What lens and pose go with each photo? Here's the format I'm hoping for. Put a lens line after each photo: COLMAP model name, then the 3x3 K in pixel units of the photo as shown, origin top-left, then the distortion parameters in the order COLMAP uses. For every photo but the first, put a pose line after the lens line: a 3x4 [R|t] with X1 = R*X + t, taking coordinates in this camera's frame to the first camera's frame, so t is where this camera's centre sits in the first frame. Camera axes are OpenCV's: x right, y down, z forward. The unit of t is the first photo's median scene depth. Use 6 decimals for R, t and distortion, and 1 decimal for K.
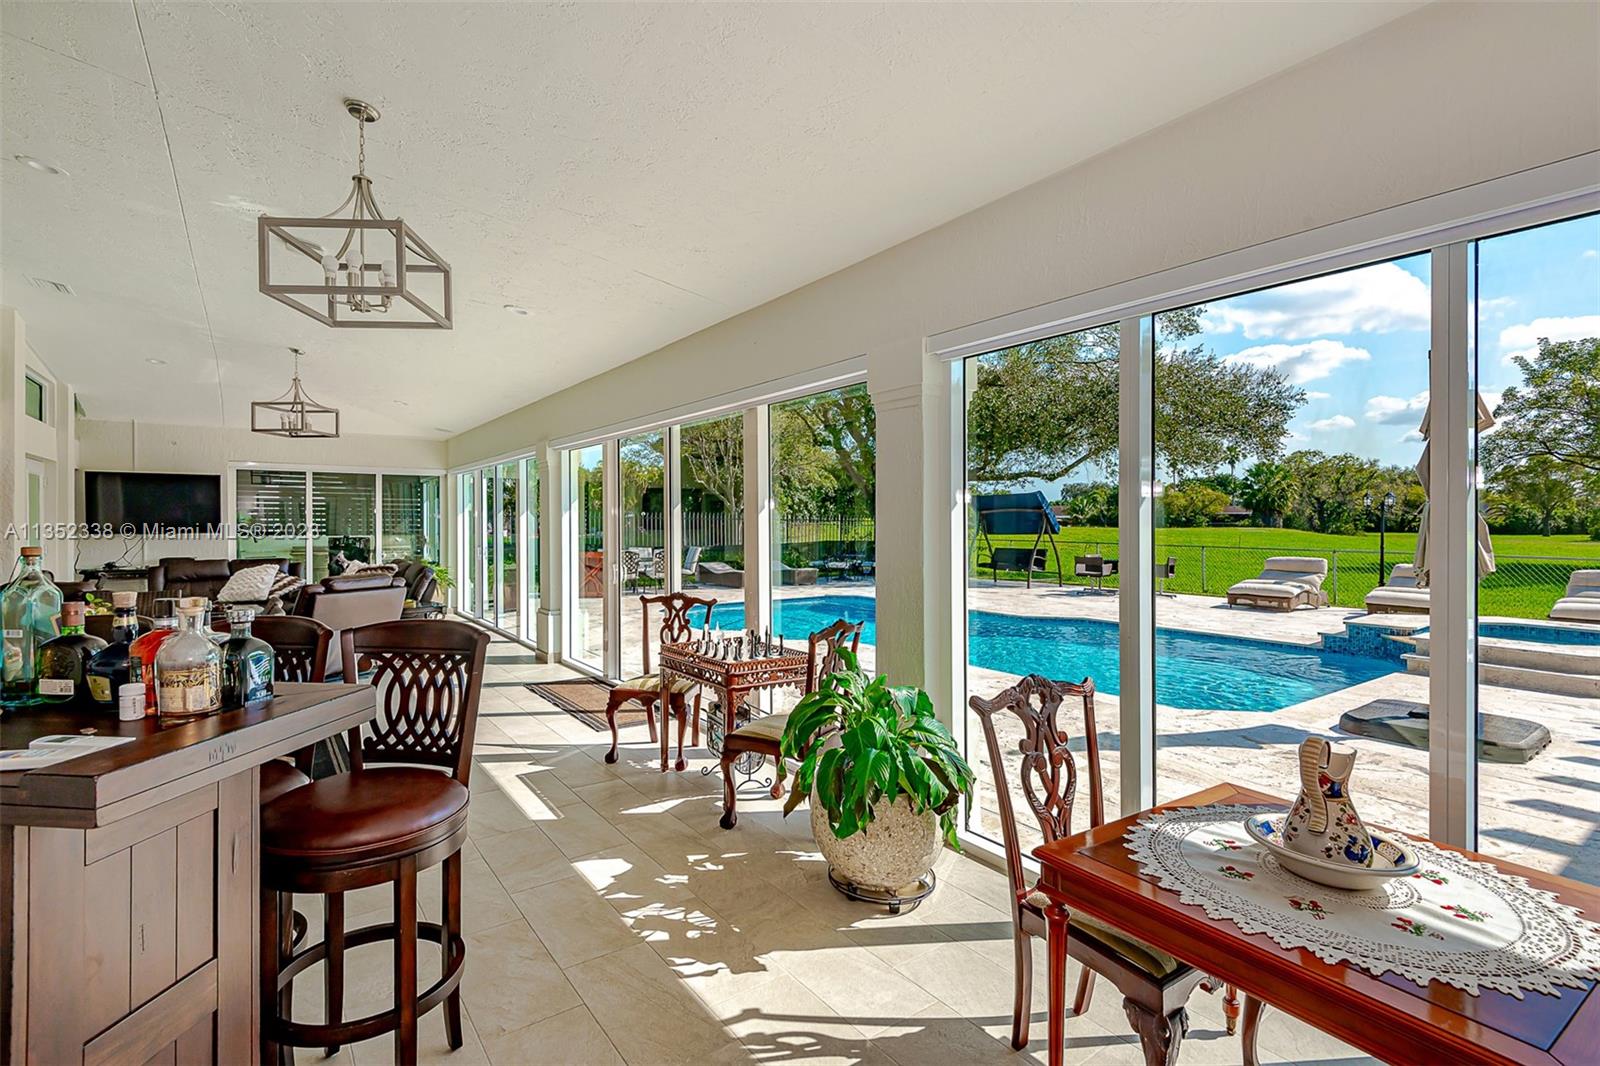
lens RADIAL K [[730.9, 0, 793.4], [0, 730.9, 522.5], [0, 0, 1]] dist [-0.004073, -0.001552]
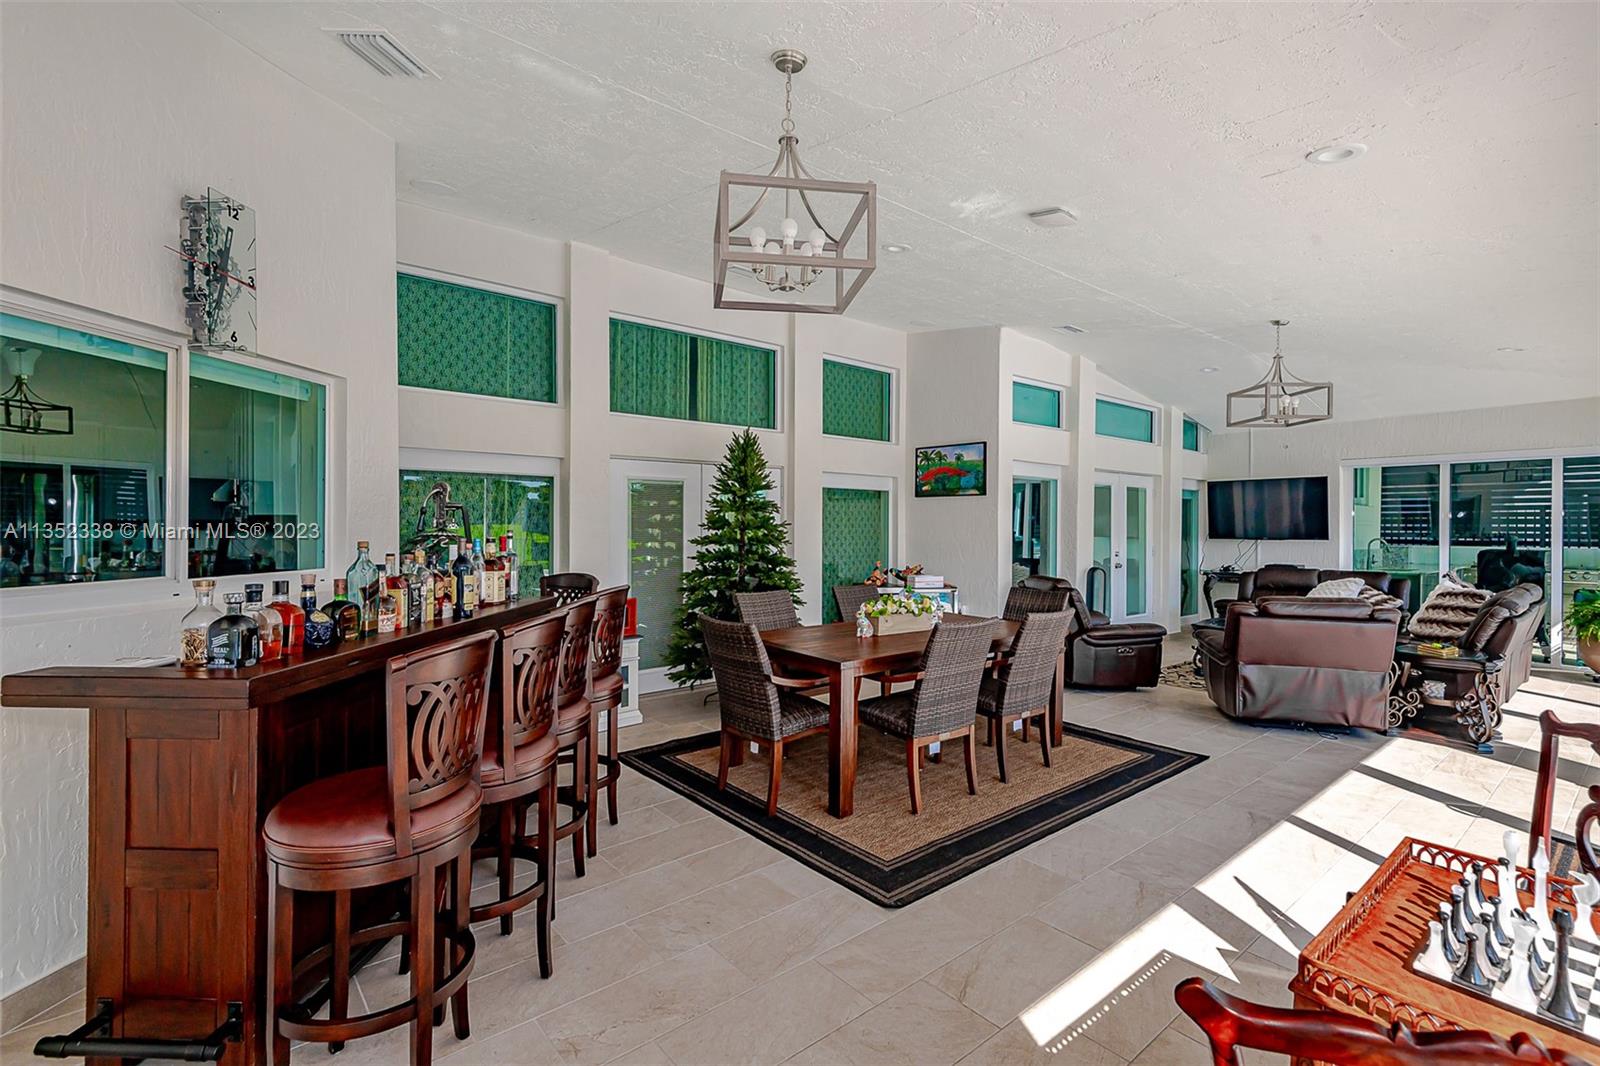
lens RADIAL K [[730.9, 0, 793.4], [0, 730.9, 522.5], [0, 0, 1]] dist [-0.004073, -0.001552]
pose [[0.056494, -0.005154, -0.998390, 0.132077], [-0.004300, 0.999976, -0.005406, 0.000395], [0.998394, 0.004599, 0.056471, 0.440715]]
